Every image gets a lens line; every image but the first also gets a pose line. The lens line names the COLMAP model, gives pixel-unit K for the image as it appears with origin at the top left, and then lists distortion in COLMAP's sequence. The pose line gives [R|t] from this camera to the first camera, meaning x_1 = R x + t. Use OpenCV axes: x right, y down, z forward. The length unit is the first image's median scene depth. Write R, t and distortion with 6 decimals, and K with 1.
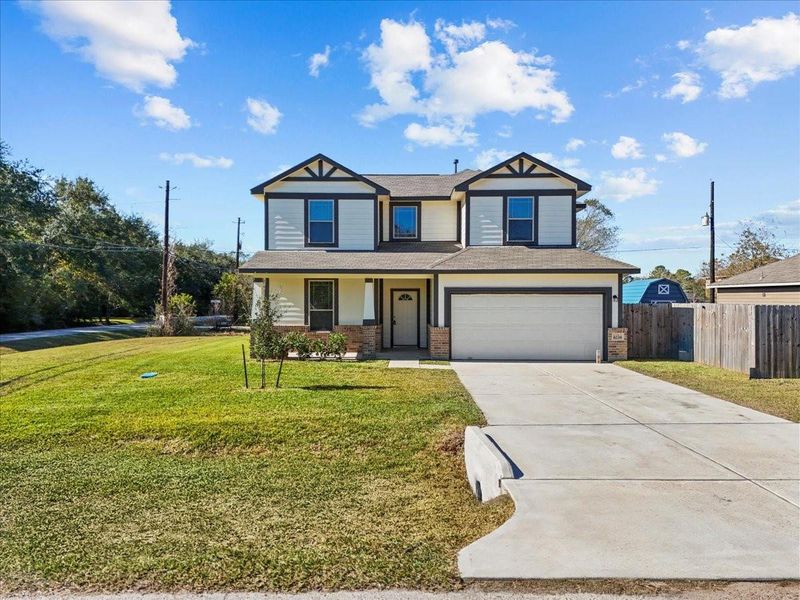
lens RADIAL K [[587.3, 0, 399.0], [0, 587.3, 287.2], [0, 0, 1]] dist [0.009879, 0.001958]
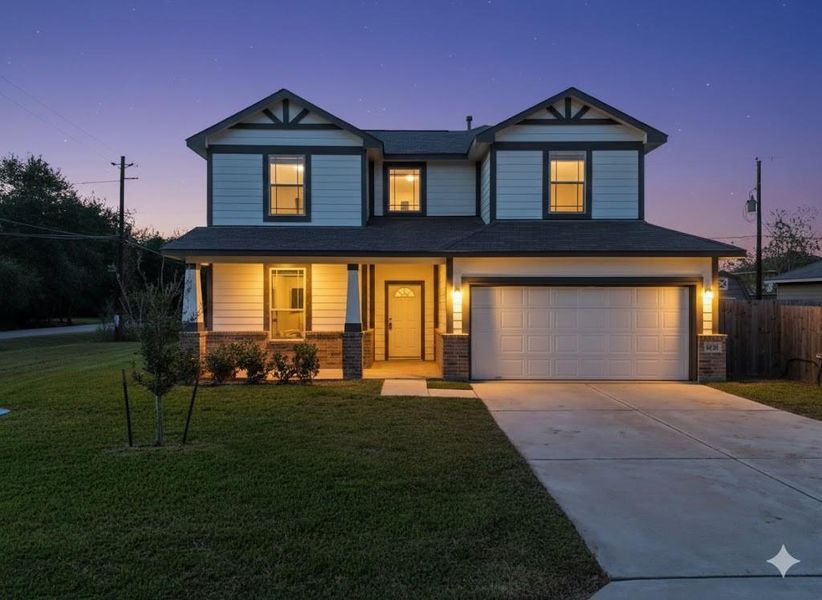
lens RADIAL K [[620.6, 0, 411.0], [0, 620.6, 300.0], [0, 0, 1]] dist [0.002767, 0.000666]
pose [[0.999760, -0.000097, 0.021897, 0.000148], [-0.000410, 0.999732, 0.023161, 0.009731], [-0.021894, -0.023164, 0.999492, 0.239050]]
